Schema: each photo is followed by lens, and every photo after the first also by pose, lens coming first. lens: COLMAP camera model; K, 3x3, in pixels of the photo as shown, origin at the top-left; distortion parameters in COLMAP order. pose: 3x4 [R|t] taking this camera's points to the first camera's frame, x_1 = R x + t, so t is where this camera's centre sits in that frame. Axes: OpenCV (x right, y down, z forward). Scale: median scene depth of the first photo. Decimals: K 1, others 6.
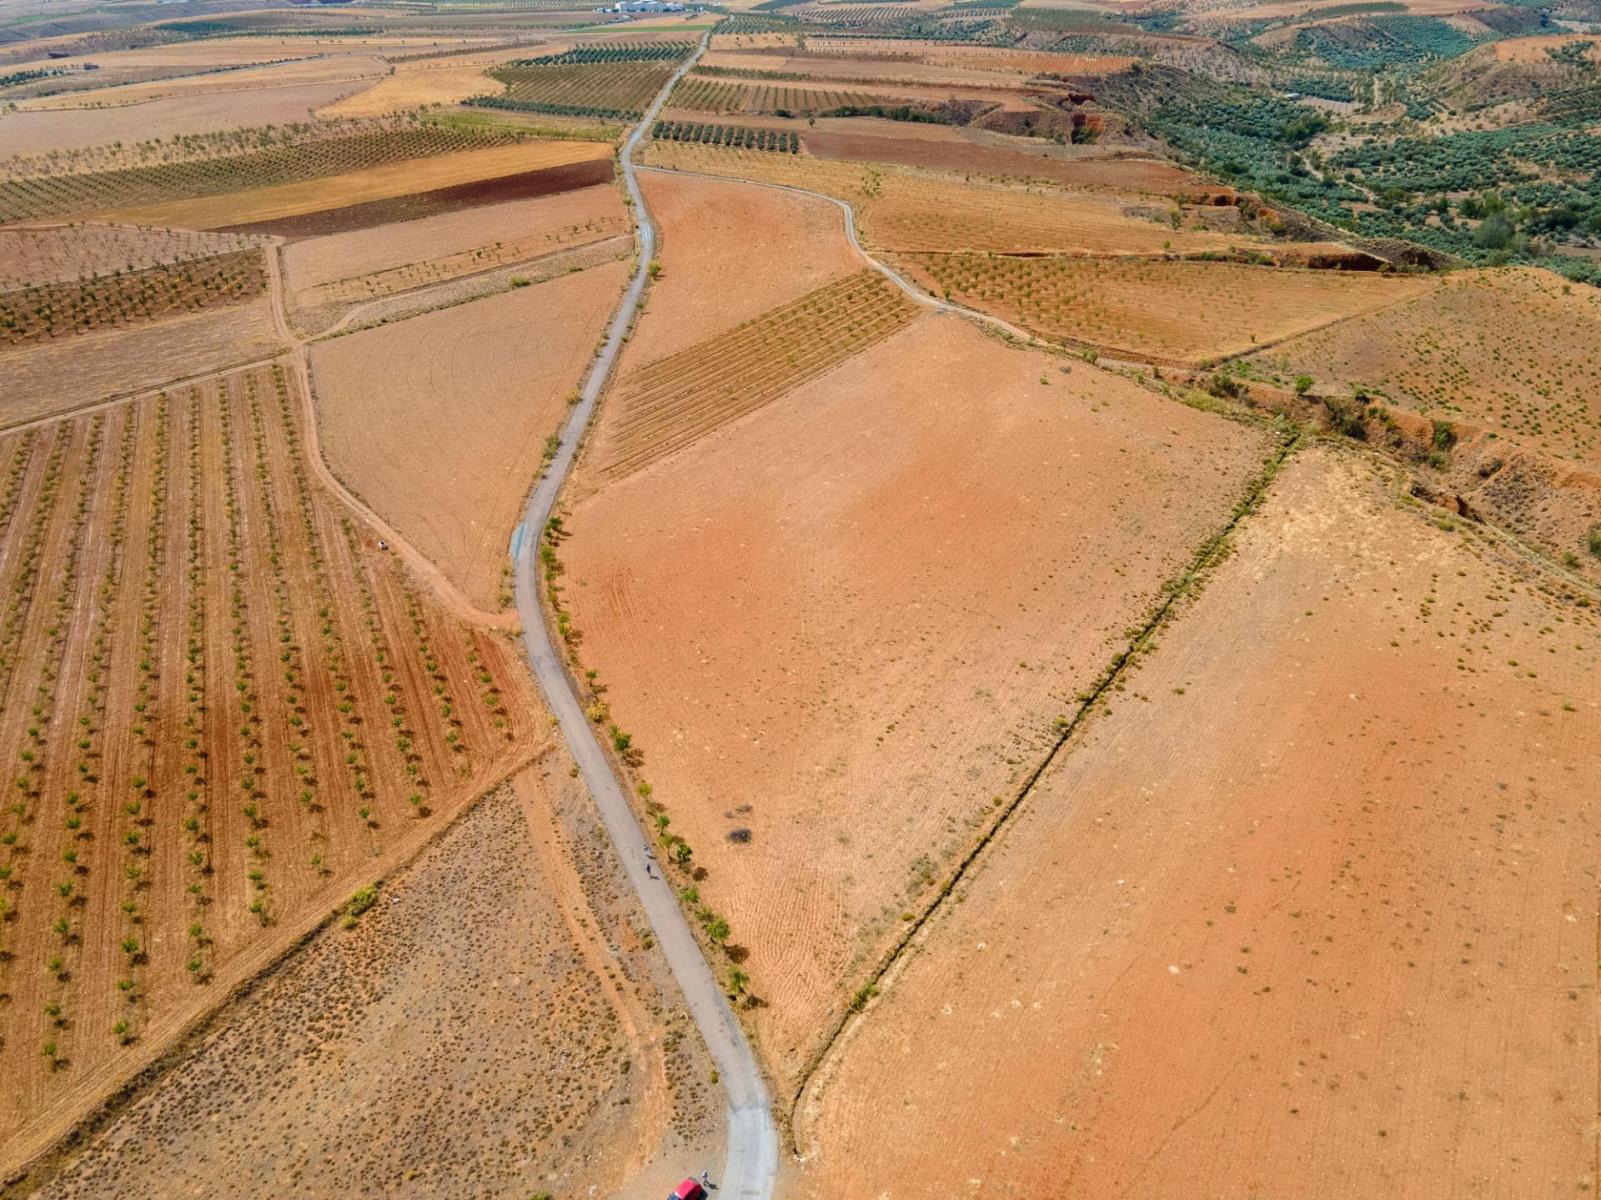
lens RADIAL K [[1174.0, 0, 800.5], [0, 1174.0, 600.0], [0, 0, 1]] dist [0.026986, 0.024900]
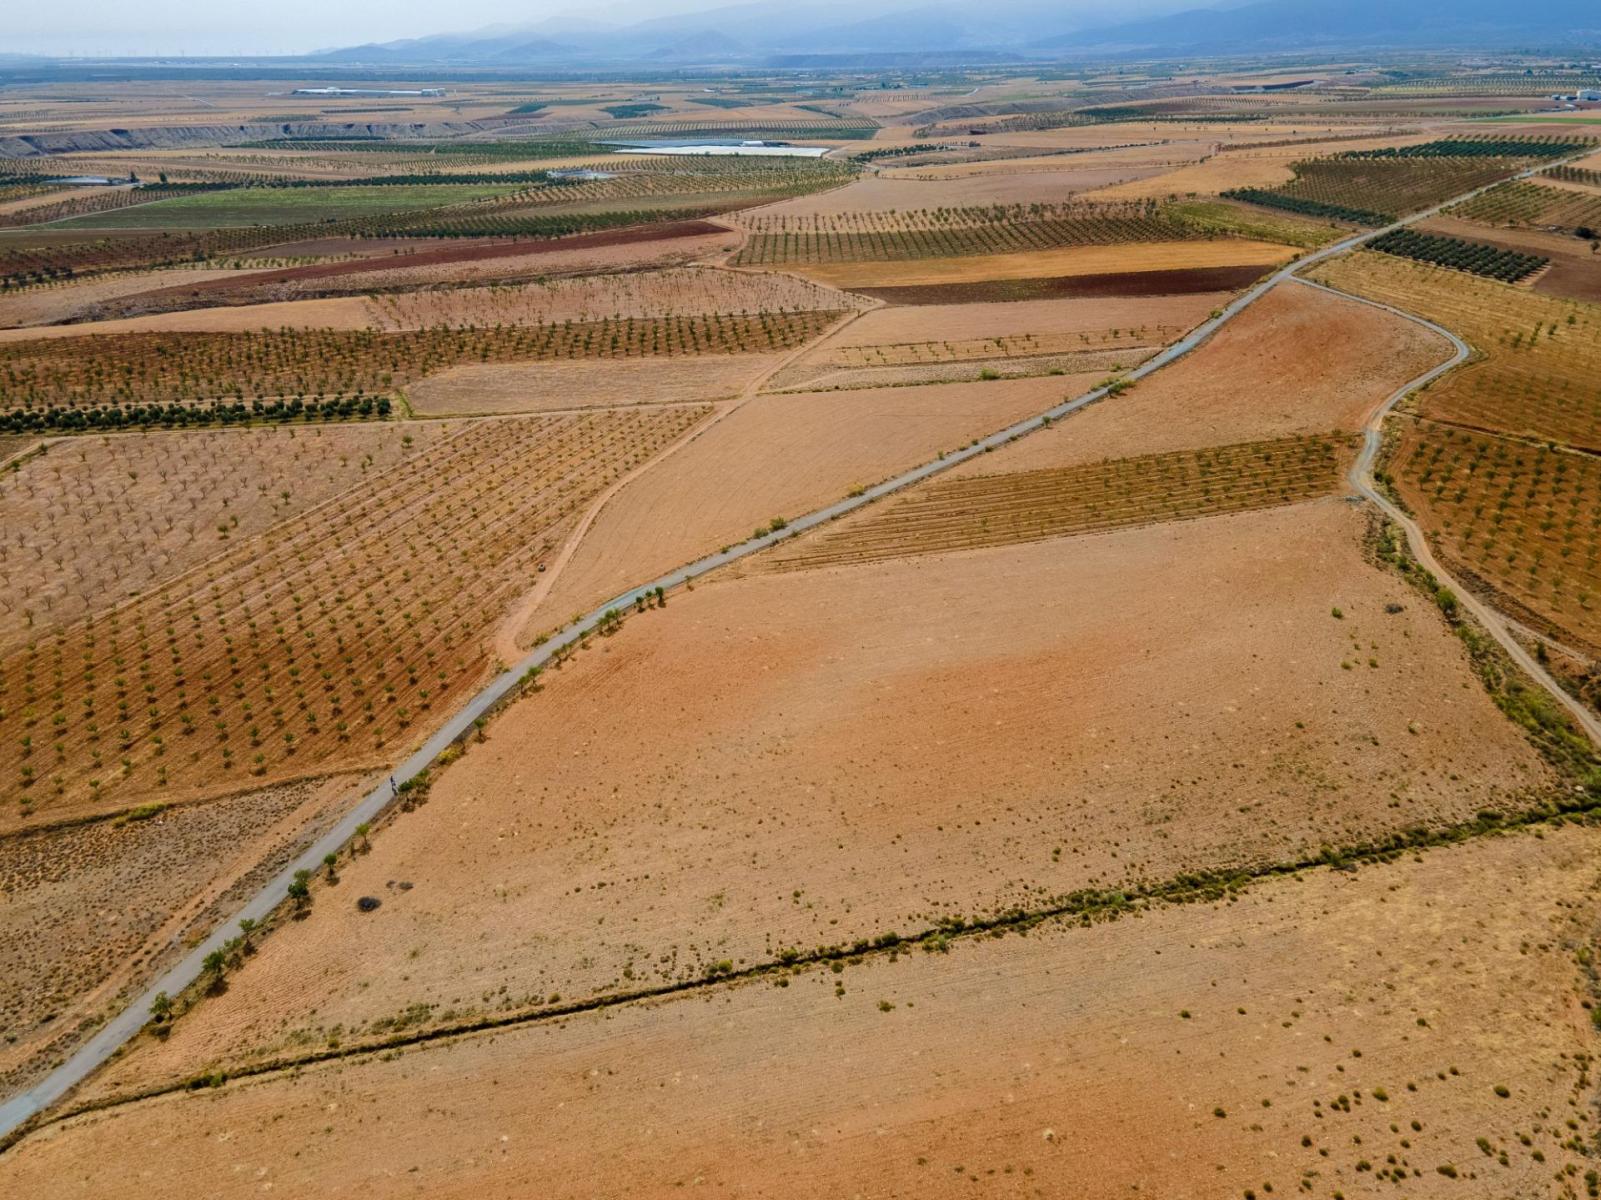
lens RADIAL K [[1174.0, 0, 800.5], [0, 1174.0, 600.0], [0, 0, 1]] dist [0.026986, 0.024900]
pose [[0.736064, 0.289255, -0.611998, 0.676196], [-0.322338, 0.944793, 0.058864, -0.204754], [0.595238, 0.153943, 0.788666, 0.302368]]
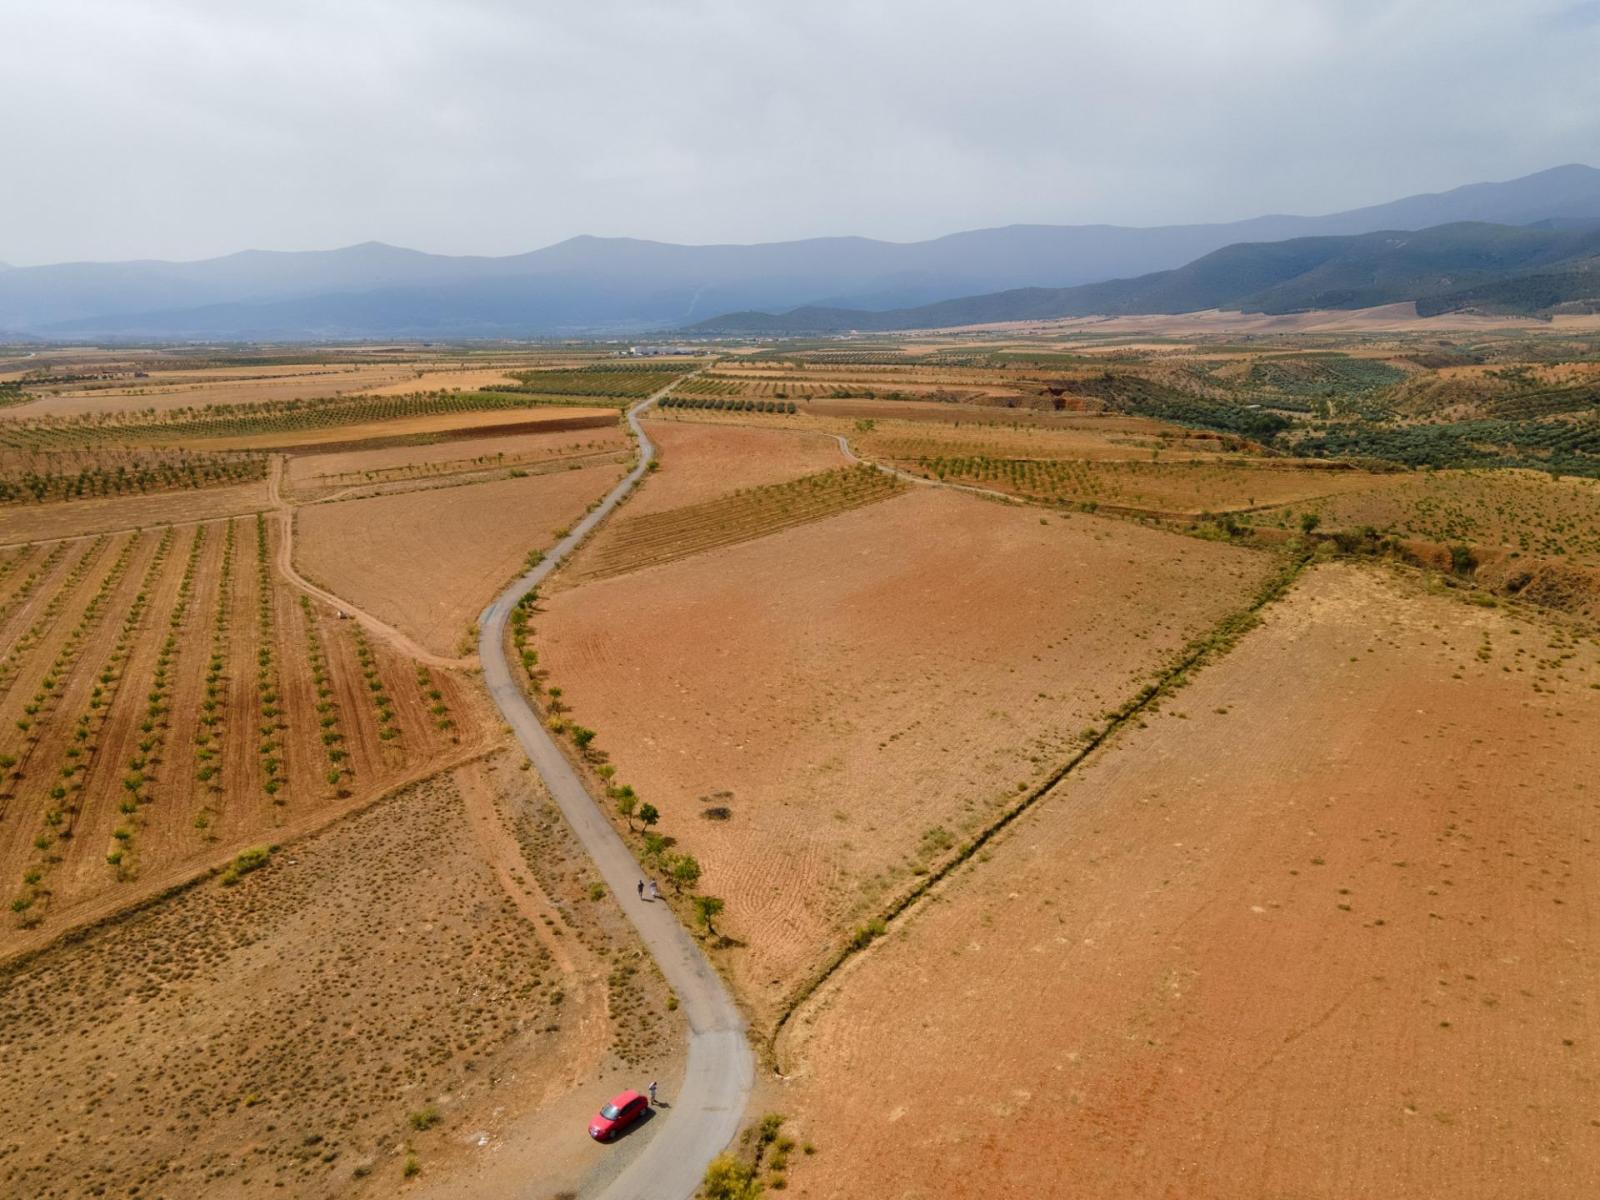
lens RADIAL K [[1173.3, 0, 800.0], [0, 1173.3, 600.0], [0, 0, 1]] dist [0.026986, 0.024900]
pose [[0.999959, 0.008648, 0.002750, 0.003280], [-0.007546, 0.960744, -0.277334, 0.241878], [-0.005040, 0.277302, 0.960770, 0.130843]]
